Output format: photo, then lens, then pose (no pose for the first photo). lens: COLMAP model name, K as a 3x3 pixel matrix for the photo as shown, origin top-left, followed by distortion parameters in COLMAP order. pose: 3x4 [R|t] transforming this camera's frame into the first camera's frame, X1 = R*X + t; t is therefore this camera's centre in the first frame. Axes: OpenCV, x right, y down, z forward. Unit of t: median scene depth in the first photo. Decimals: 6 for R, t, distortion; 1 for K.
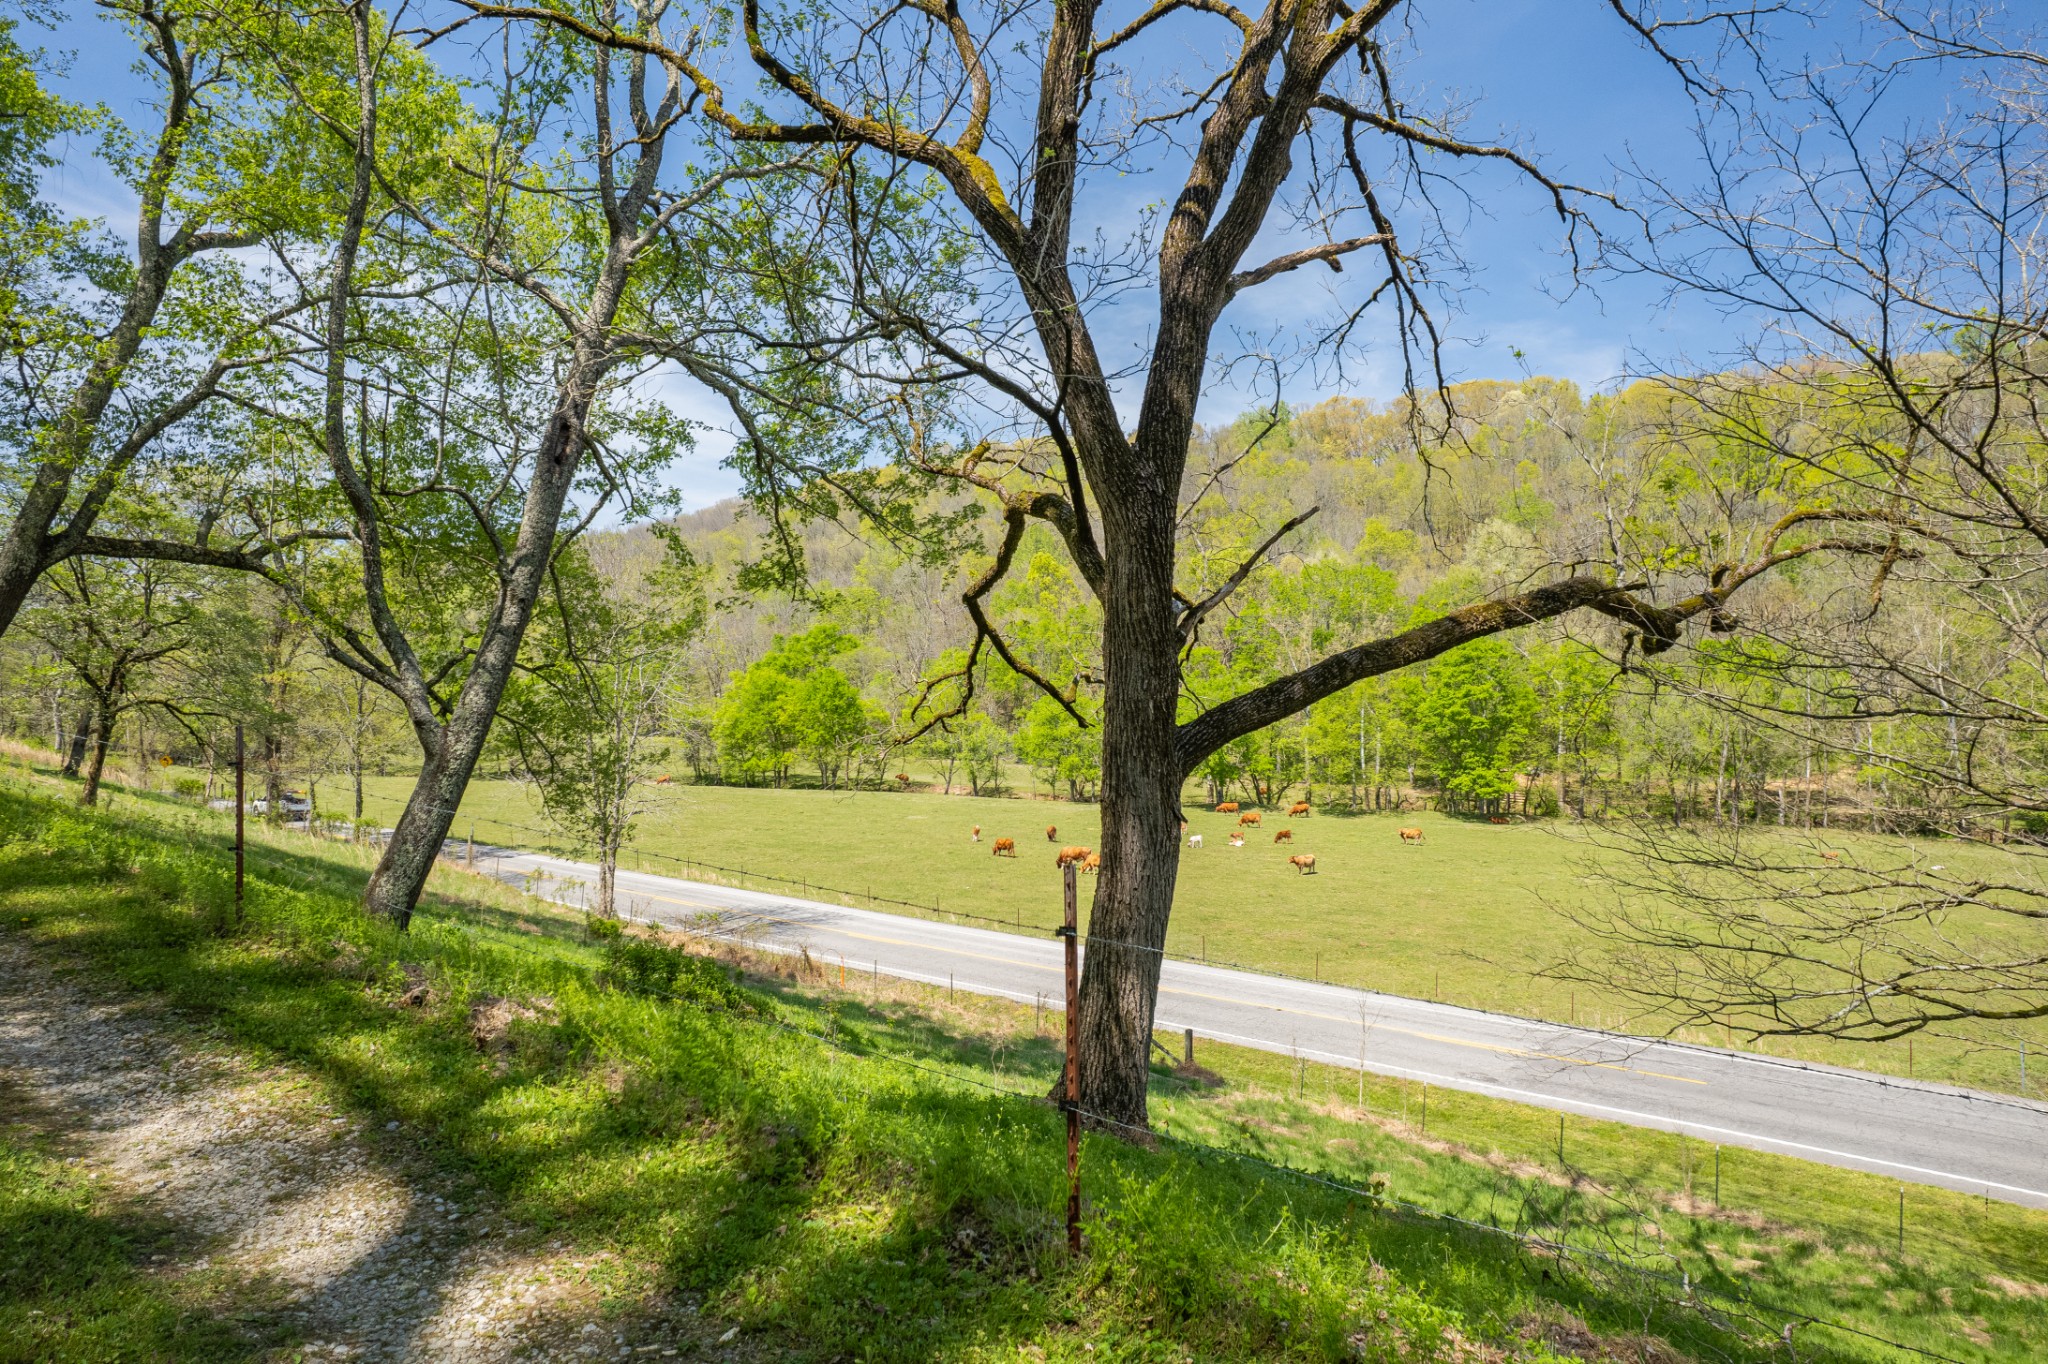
lens RADIAL K [[1309.2, 0, 1024.0], [0, 1309.2, 682.0], [0, 0, 1]] dist [-0.086305, 0.078877]
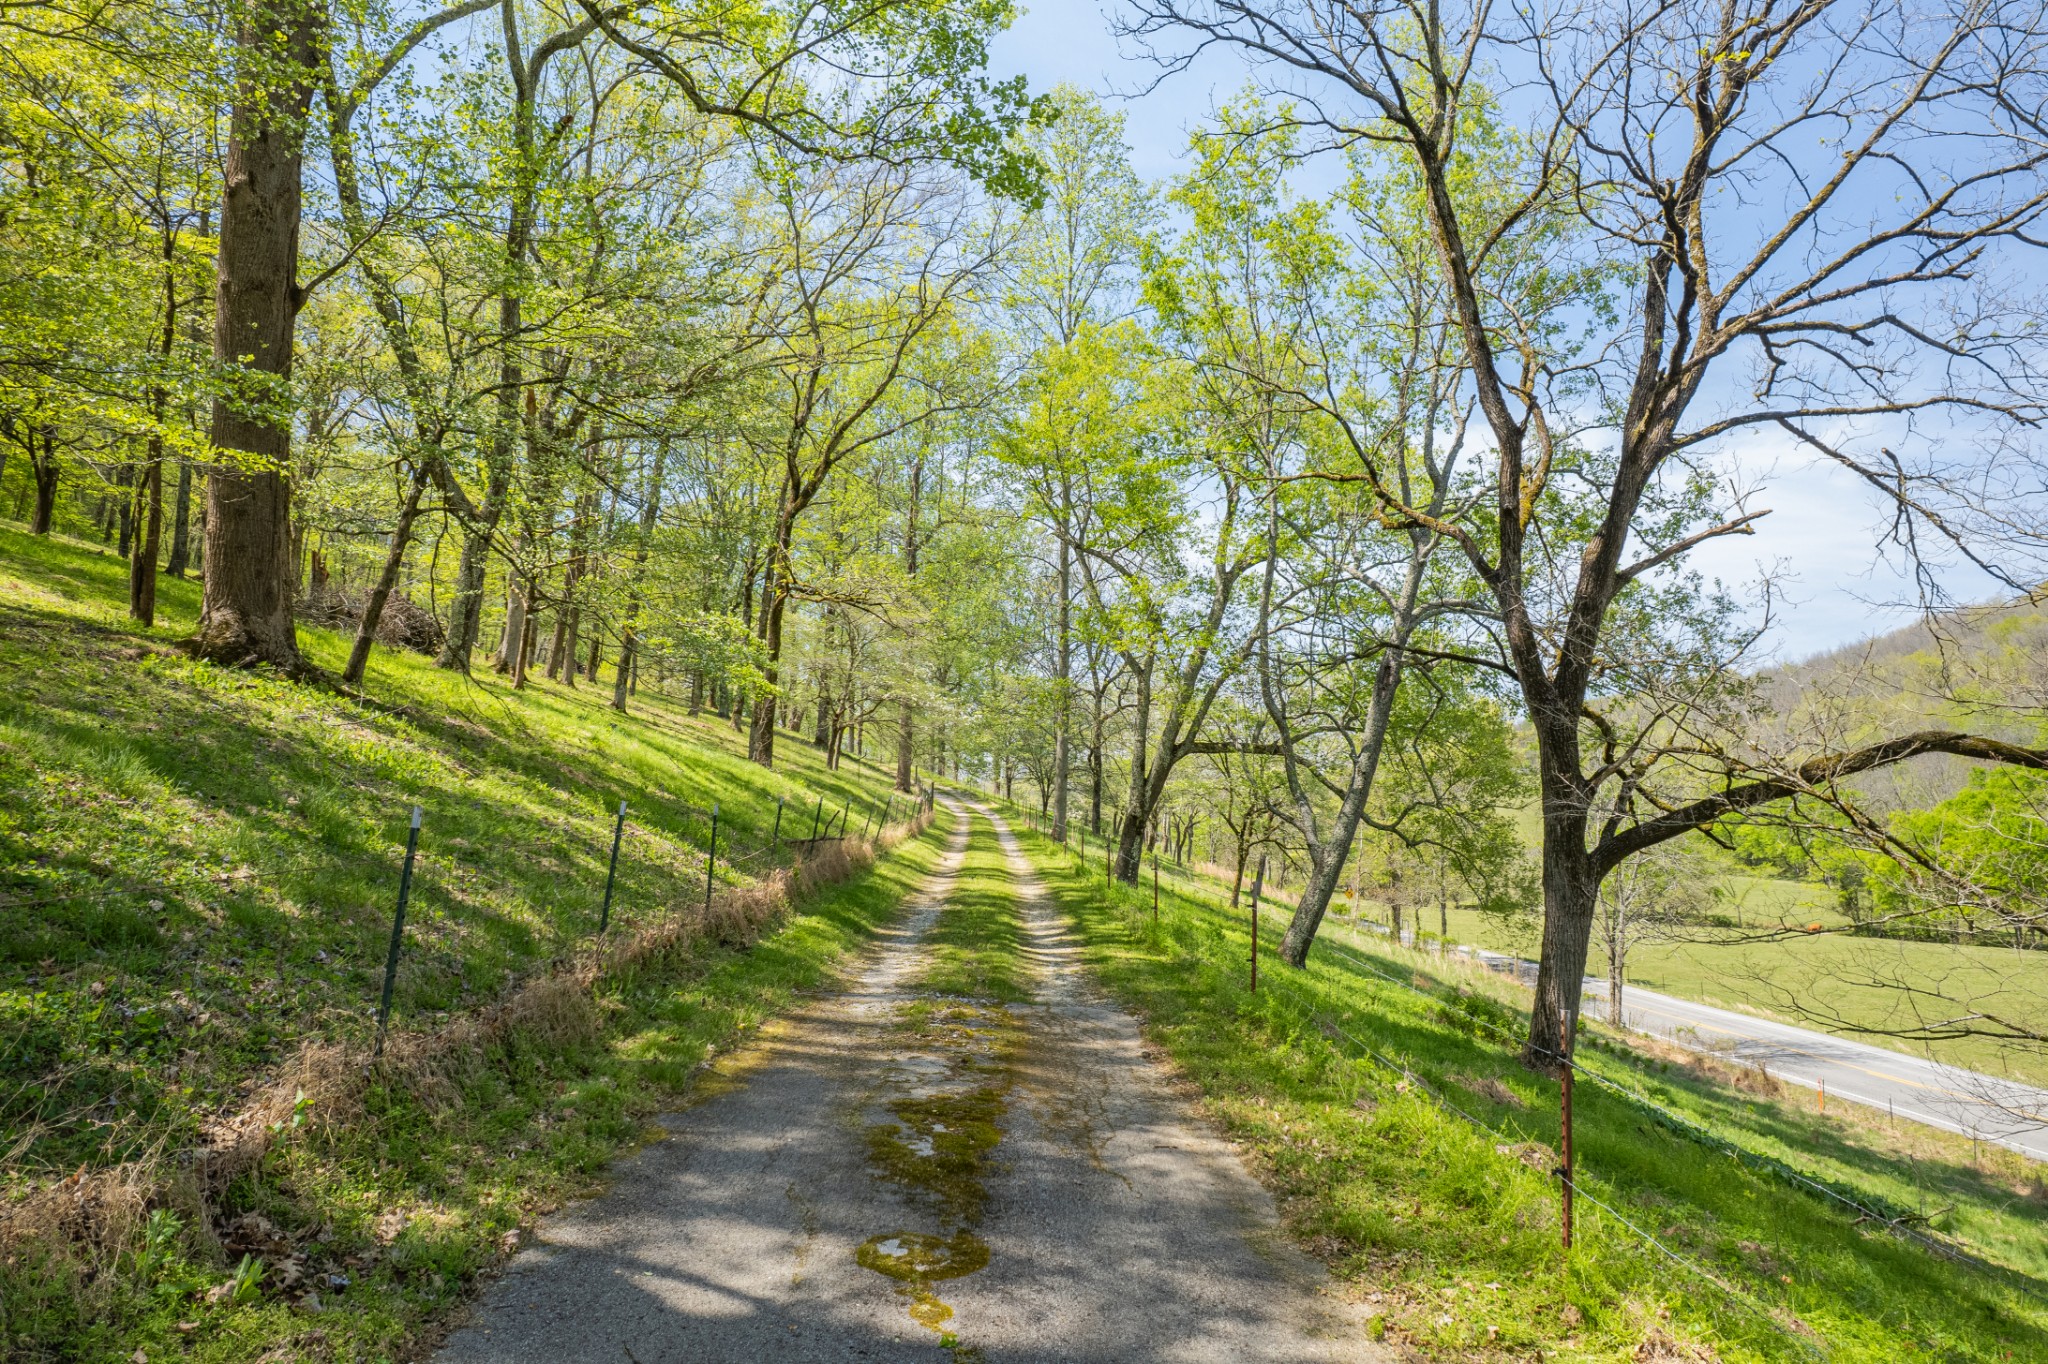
lens RADIAL K [[1309.2, 0, 1024.0], [0, 1309.2, 682.0], [0, 0, 1]] dist [-0.086305, 0.078877]
pose [[0.644661, -0.092268, -0.758880, 0.485700], [0.005341, 0.993209, -0.116222, 0.010442], [0.764450, 0.070871, 0.640776, -0.342182]]
